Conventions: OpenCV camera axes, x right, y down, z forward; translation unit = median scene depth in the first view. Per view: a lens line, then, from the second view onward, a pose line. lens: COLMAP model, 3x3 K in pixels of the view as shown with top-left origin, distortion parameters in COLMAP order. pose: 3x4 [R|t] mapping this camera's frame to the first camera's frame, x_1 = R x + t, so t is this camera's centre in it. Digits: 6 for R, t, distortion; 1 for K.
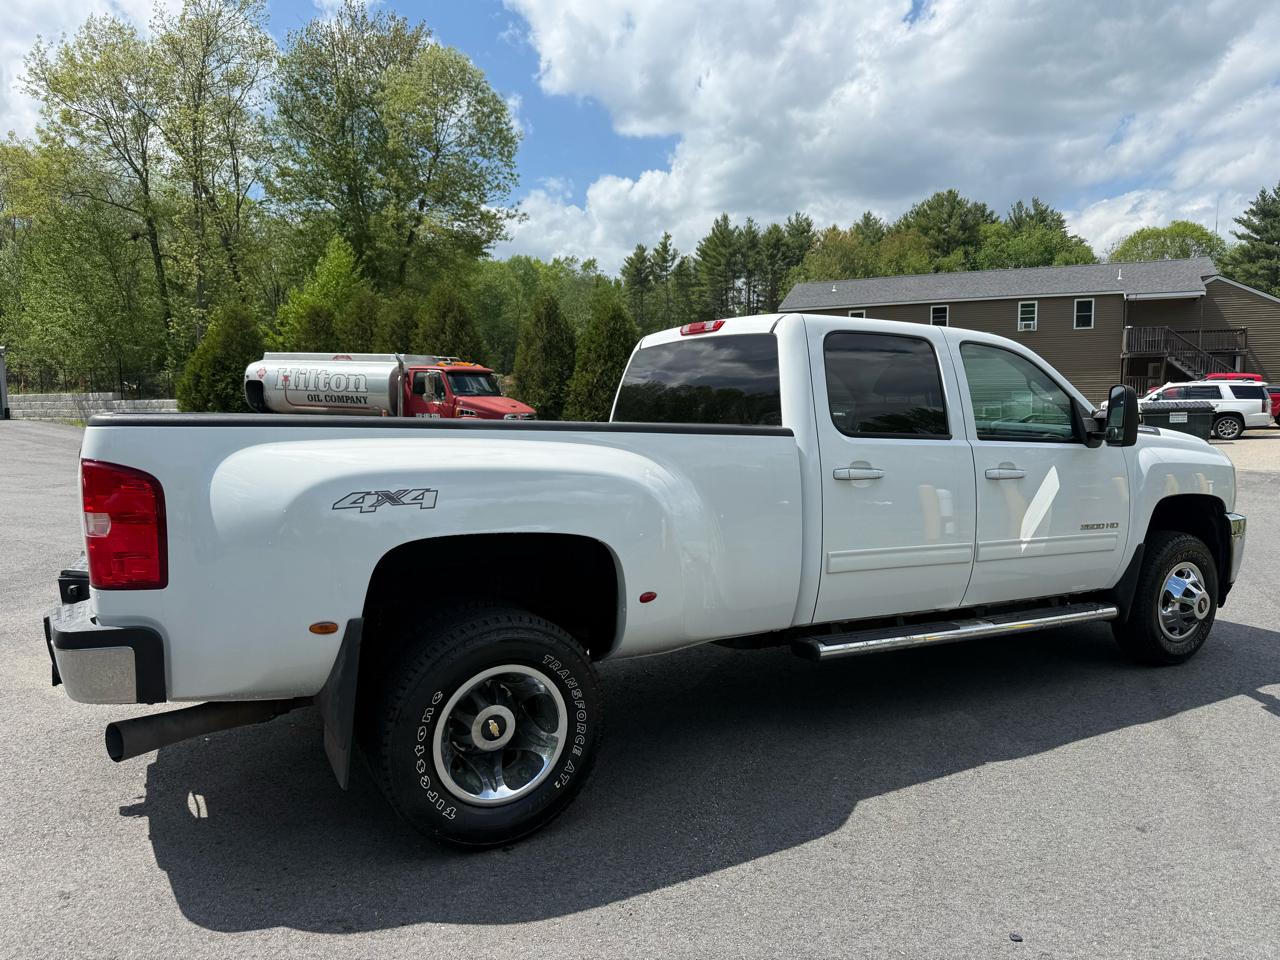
lens RADIAL K [[955.7, 0, 639.3], [0, 955.7, 437.3], [0, 0, 1]] dist [-0.001739, -0.012376]
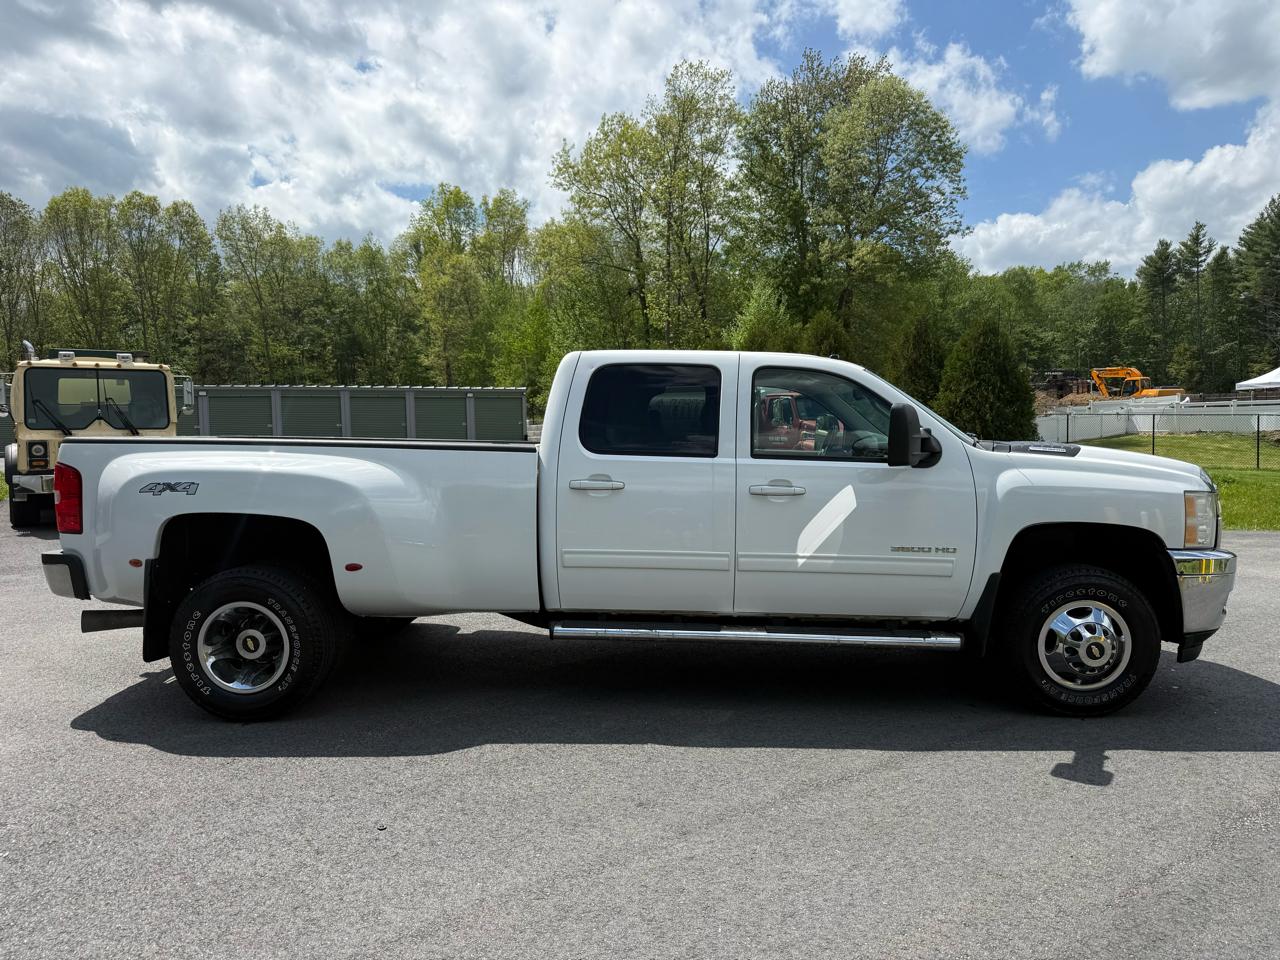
lens RADIAL K [[939.1, 0, 582.4], [0, 939.1, 463.1], [0, 0, 1]] dist [-0.008793, -0.005378]
pose [[0.836895, 0.011111, -0.547251, 0.693808], [-0.008842, 0.999938, 0.006780, 0.003756], [0.547293, -0.000835, 0.836941, 0.035334]]
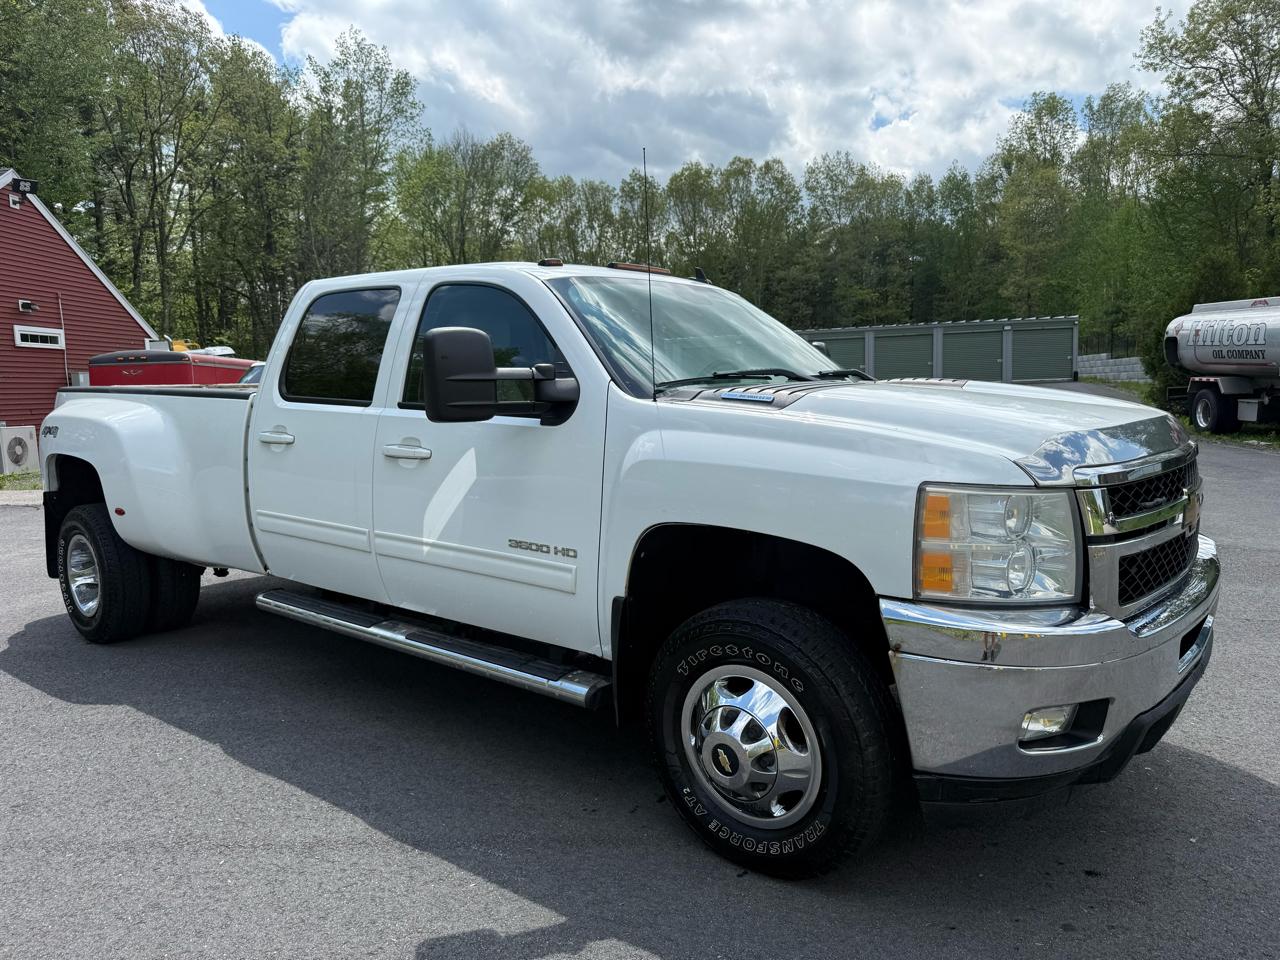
lens RADIAL K [[920.9, 0, 640.0], [0, 920.9, 480.0], [0, 0, 1]] dist [0.049615, -0.062464]
pose [[0.337697, 0.086728, -0.937251, 1.043975], [-0.004803, 0.995892, 0.090424, -0.006024], [0.941242, -0.026034, 0.336727, 0.842137]]
